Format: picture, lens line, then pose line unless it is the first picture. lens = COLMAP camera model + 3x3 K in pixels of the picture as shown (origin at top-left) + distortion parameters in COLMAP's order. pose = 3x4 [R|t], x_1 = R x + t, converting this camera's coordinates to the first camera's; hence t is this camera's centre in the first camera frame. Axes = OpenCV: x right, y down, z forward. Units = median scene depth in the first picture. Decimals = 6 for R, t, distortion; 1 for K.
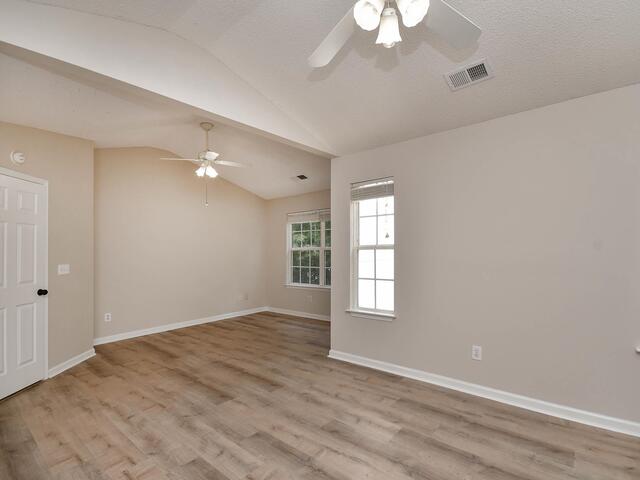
lens RADIAL K [[319.8, 0, 328.8], [0, 319.8, 245.6], [0, 0, 1]] dist [-0.001090, -0.002616]
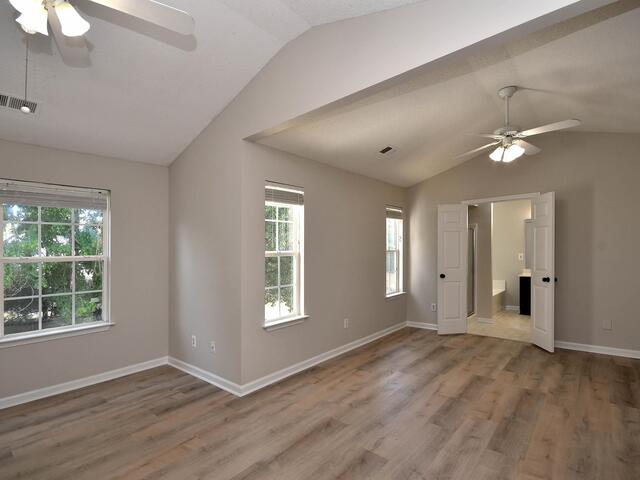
lens RADIAL K [[320.5, 0, 319.6], [0, 320.5, 257.8], [0, 0, 1]] dist [-0.002620, -0.001499]
pose [[0.020135, -0.001779, 0.999796, -1.048361], [0.014151, 0.999899, 0.001494, 0.024525], [-0.999697, 0.014118, 0.020158, 1.091700]]
